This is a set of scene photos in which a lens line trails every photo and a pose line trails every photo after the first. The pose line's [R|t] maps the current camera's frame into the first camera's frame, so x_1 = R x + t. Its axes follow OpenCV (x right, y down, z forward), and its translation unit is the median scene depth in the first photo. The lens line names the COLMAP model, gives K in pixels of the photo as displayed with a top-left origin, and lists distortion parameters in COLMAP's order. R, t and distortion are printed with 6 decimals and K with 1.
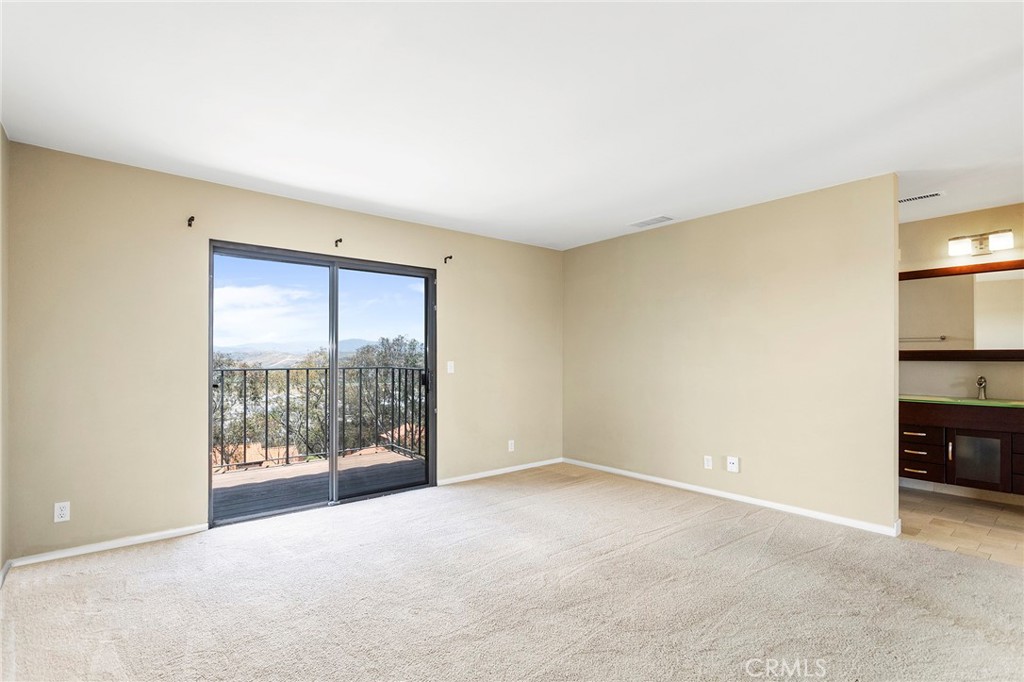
lens RADIAL K [[486.2, 0, 512.0], [0, 486.2, 341.0], [0, 0, 1]] dist [-0.001108, -0.000134]
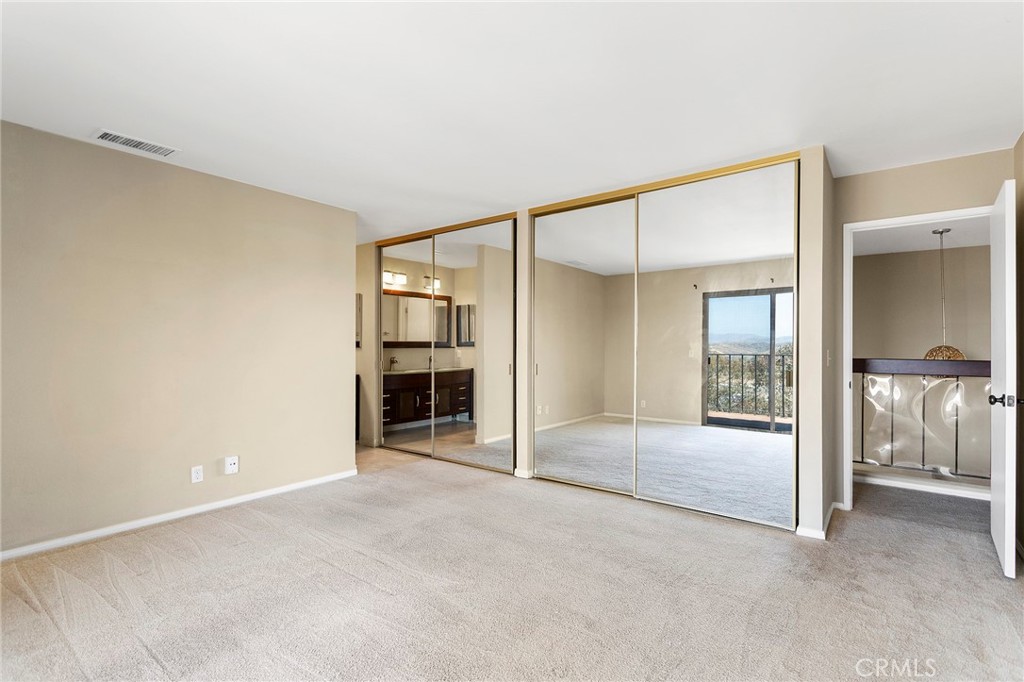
lens RADIAL K [[486.2, 0, 512.0], [0, 486.2, 341.0], [0, 0, 1]] dist [-0.001108, -0.000134]
pose [[-0.221713, 0.010819, 0.975052, -0.535636], [-0.032467, 0.999302, -0.018471, 0.025290], [-0.974571, -0.035752, -0.221207, 0.707469]]
